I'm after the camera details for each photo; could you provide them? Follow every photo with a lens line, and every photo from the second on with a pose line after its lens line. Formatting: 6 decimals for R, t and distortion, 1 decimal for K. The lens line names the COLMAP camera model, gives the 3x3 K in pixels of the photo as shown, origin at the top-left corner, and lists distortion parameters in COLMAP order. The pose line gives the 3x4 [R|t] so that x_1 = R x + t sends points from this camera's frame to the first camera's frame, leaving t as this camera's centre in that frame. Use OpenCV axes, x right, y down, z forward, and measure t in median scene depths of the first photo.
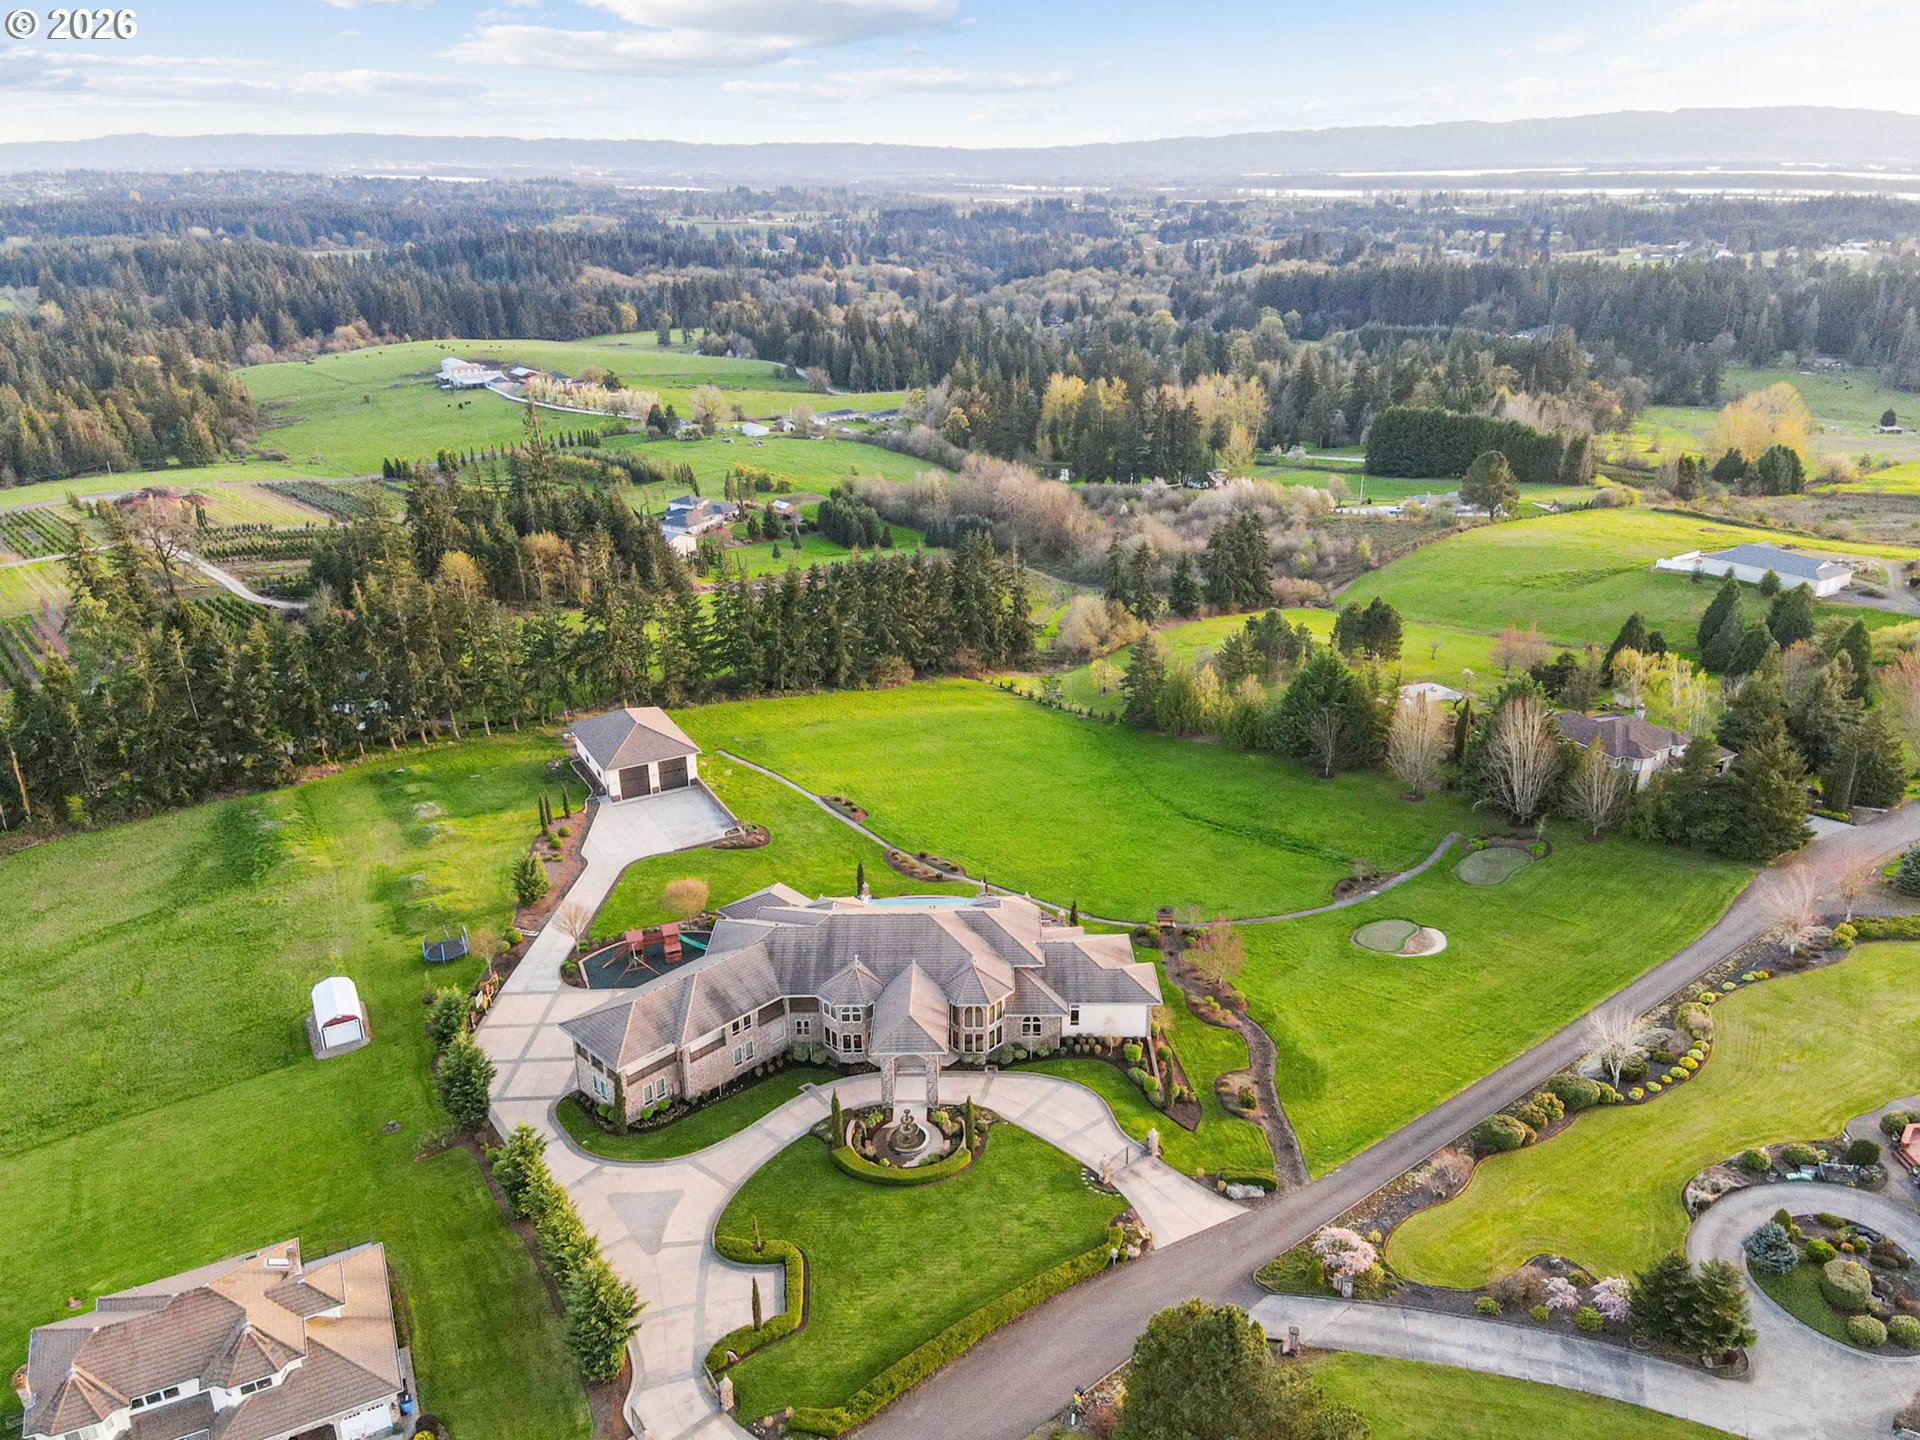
lens RADIAL K [[1327.8, 0, 965.7], [0, 1327.8, 726.8], [0, 0, 1]] dist [0.233302, -0.236099]
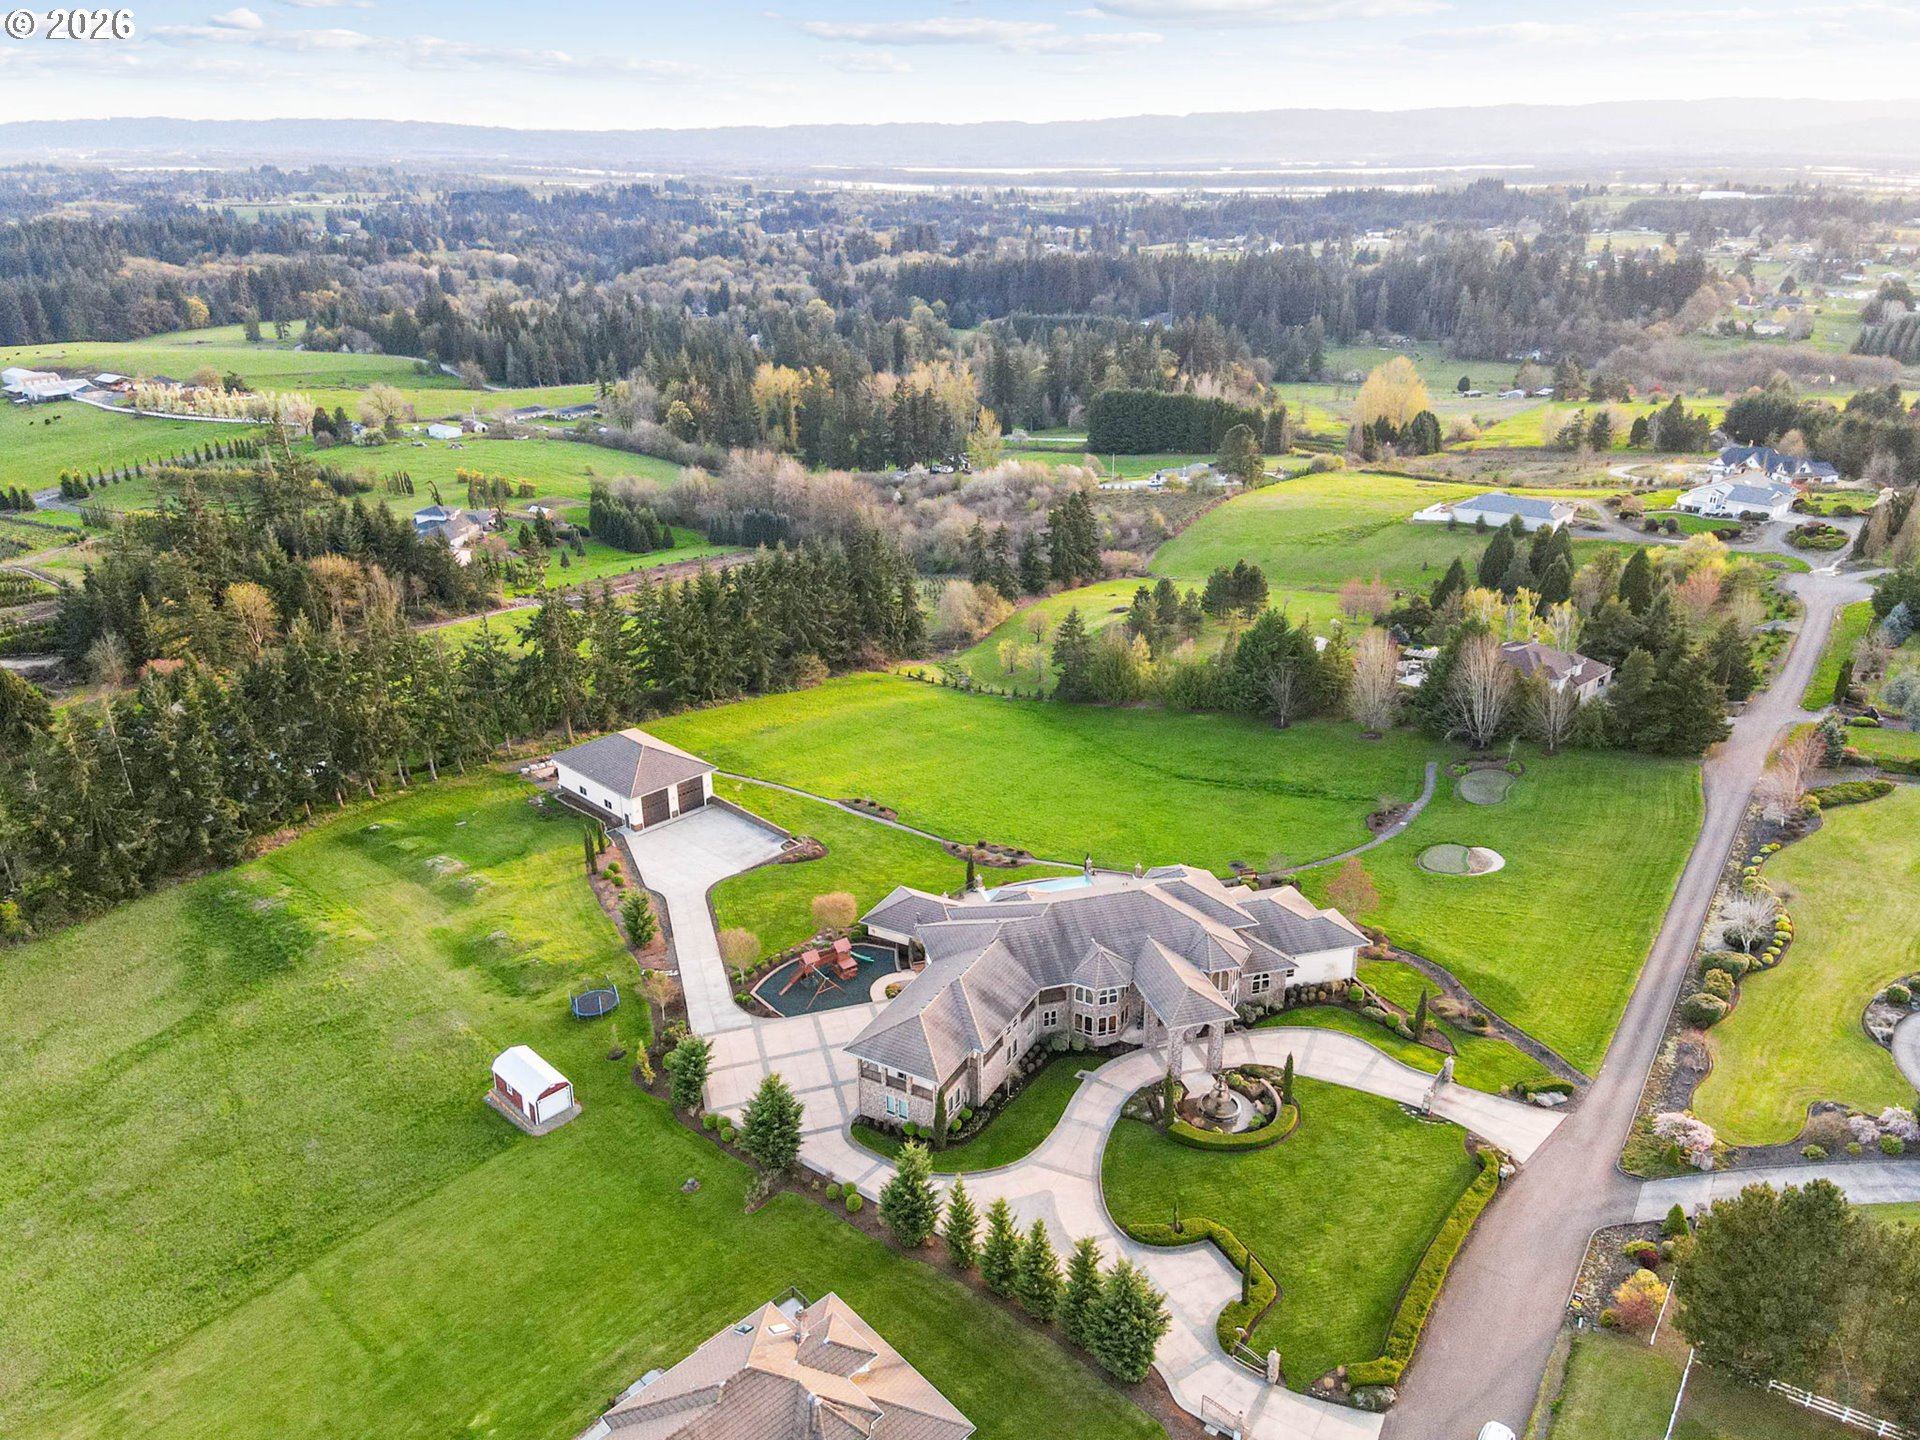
lens RADIAL K [[1327.8, 0, 965.7], [0, 1327.8, 726.8], [0, 0, 1]] dist [0.233302, -0.236099]
pose [[0.959721, -0.105291, 0.260478, -0.110484], [0.103615, 0.994412, 0.020198, -0.004680], [-0.261149, 0.007605, 0.965268, 0.014695]]
